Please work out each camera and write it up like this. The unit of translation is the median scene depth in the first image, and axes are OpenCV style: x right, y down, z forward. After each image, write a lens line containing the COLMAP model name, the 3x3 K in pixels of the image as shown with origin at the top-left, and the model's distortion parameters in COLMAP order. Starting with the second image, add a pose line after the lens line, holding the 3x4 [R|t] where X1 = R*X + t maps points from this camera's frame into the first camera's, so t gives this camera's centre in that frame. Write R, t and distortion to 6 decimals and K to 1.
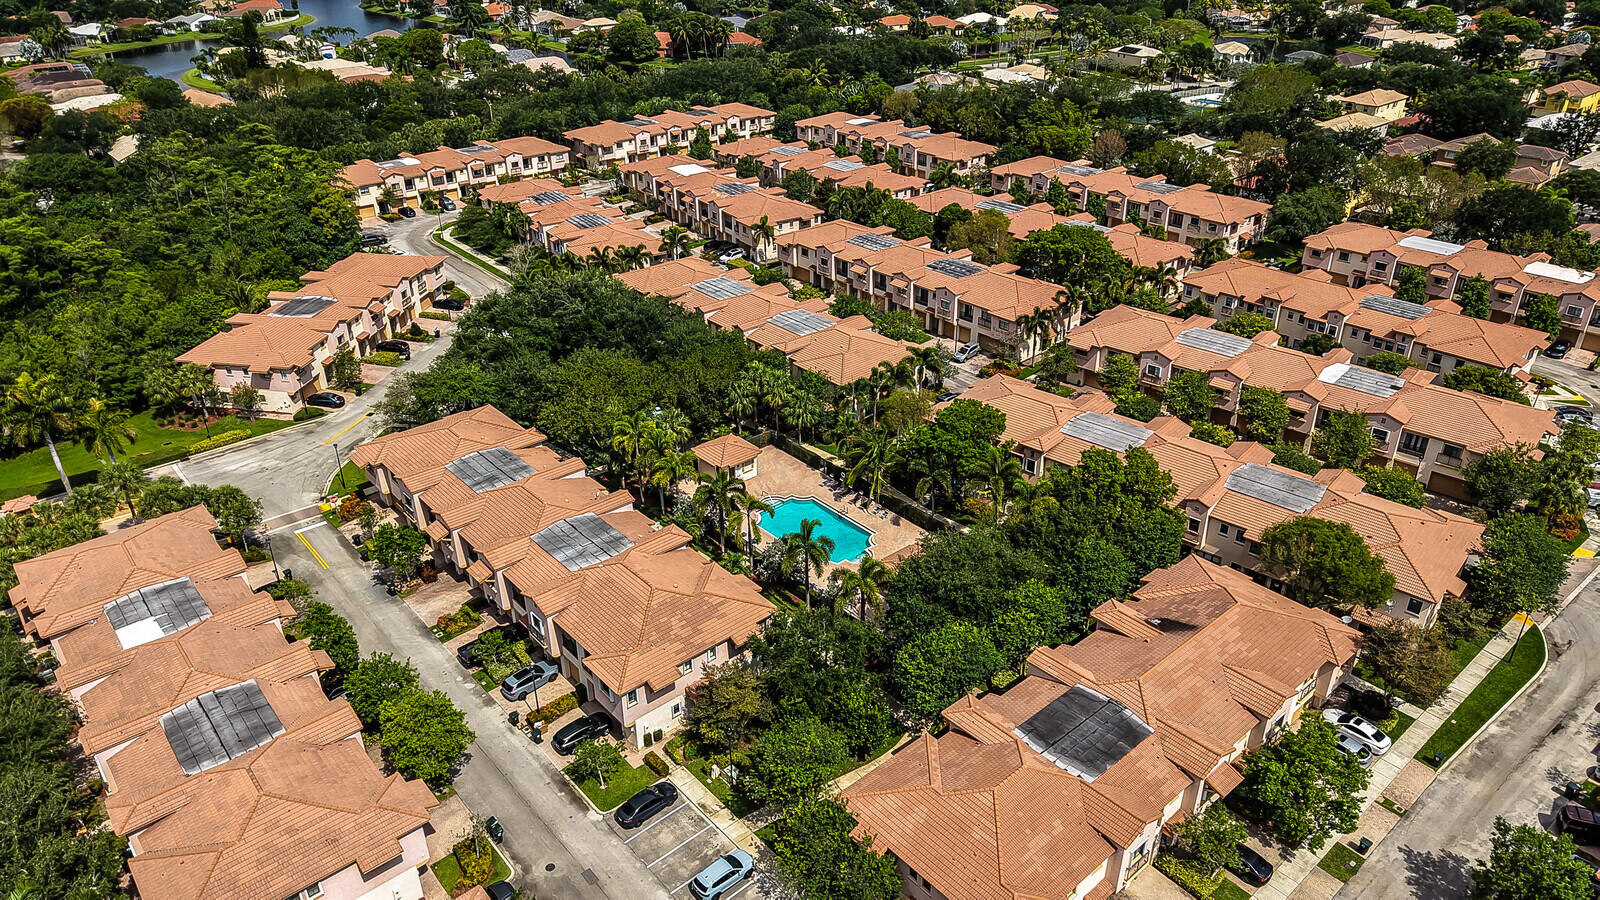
lens RADIAL K [[1061.2, 0, 797.2], [0, 1061.2, 463.9], [0, 0, 1]] dist [0.035456, -0.052218]
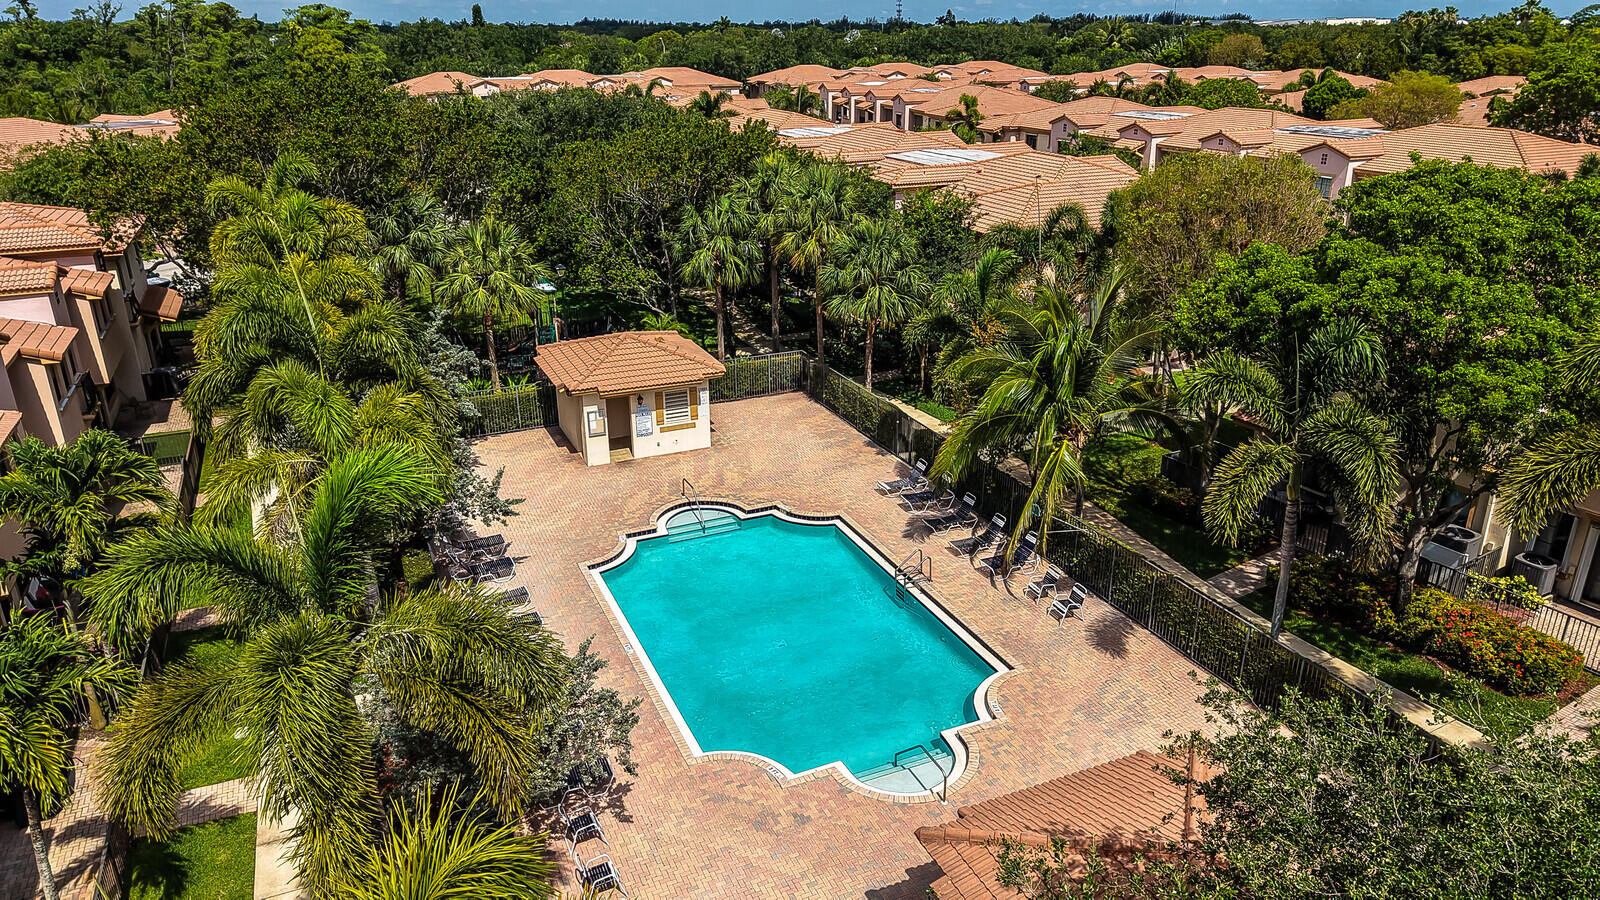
lens RADIAL K [[1061.2, 0, 797.2], [0, 1061.2, 463.9], [0, 0, 1]] dist [0.035456, -0.052218]
pose [[0.959185, 0.106443, -0.261982, 0.082070], [-0.136885, 0.985447, -0.100783, 0.048379], [0.247442, 0.132530, 0.959796, 0.722749]]
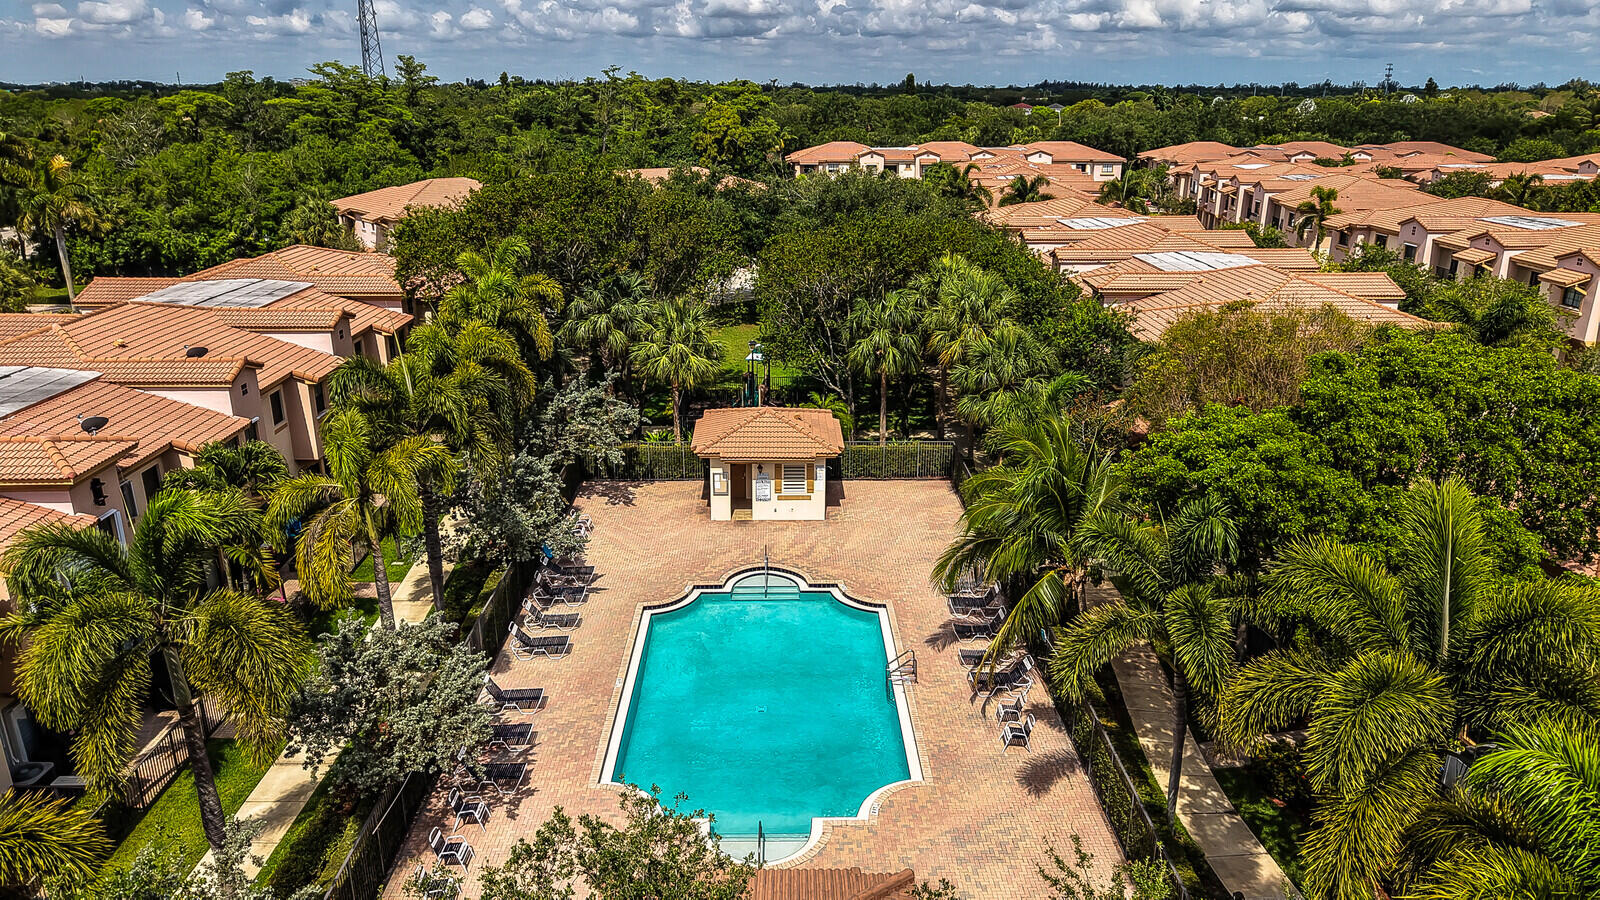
lens RADIAL K [[1063.9, 0, 800.0], [0, 1063.9, 450.0], [0, 0, 1]] dist [0.006153, 0.001567]
pose [[0.774164, 0.210868, -0.596829, 0.172857], [-0.315681, 0.945874, -0.075287, 0.020507], [0.548649, 0.246692, 0.798829, 0.735712]]
